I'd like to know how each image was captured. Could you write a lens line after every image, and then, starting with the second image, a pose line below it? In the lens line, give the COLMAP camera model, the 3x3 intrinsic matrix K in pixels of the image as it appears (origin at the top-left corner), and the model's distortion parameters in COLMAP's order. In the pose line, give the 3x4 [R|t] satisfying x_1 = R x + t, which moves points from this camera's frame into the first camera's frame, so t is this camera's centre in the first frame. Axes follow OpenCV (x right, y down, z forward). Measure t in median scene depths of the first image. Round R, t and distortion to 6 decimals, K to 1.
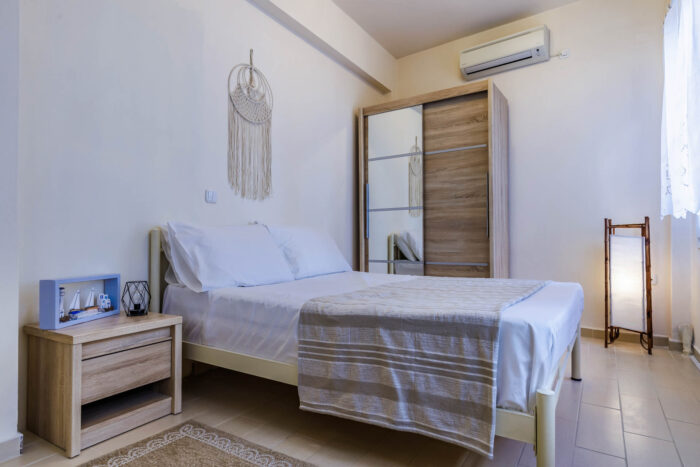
lens RADIAL K [[394.9, 0, 350.0], [0, 394.9, 233.5], [0, 0, 1]] dist [0.006370, 0.001220]
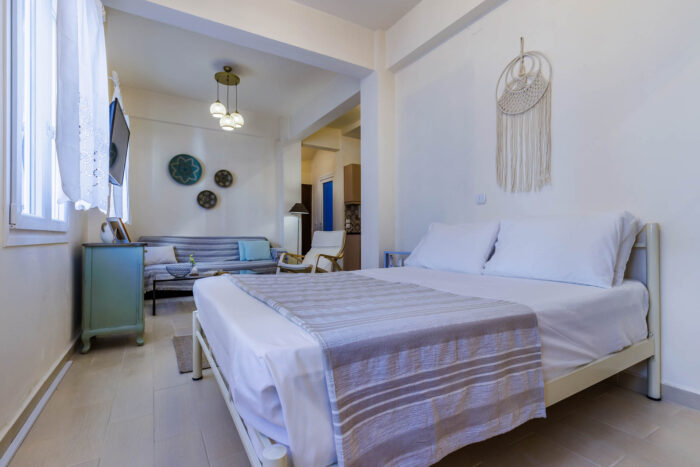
lens RADIAL K [[326.8, 0, 350.0], [0, 326.8, 233.5], [0, 0, 1]] dist [-0.001219, -0.000082]
pose [[-0.445442, 0.002442, -0.895308, 0.575144], [0.020934, 0.999751, -0.007688, 0.009201], [0.895066, -0.022167, -0.445382, 0.859013]]
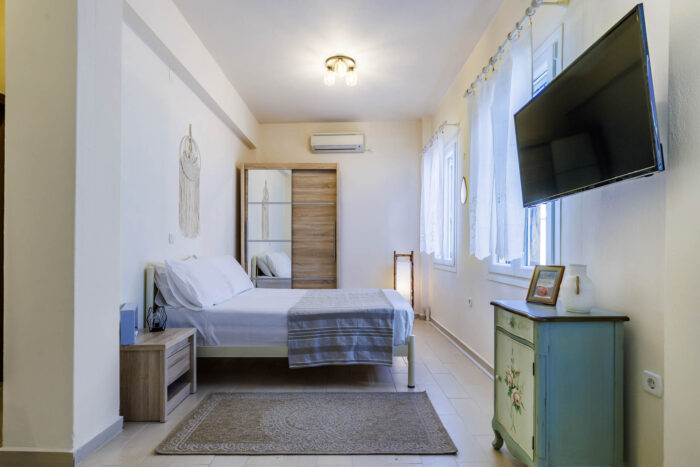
lens RADIAL K [[364.6, 0, 351.4], [0, 364.6, 245.4], [0, 0, 1]] dist [0.001843, -0.000146]
pose [[0.839041, 0.008327, 0.544004, -0.395127], [-0.015105, 0.999854, 0.007992, -0.069708], [-0.543858, -0.014923, 0.839044, -0.268655]]
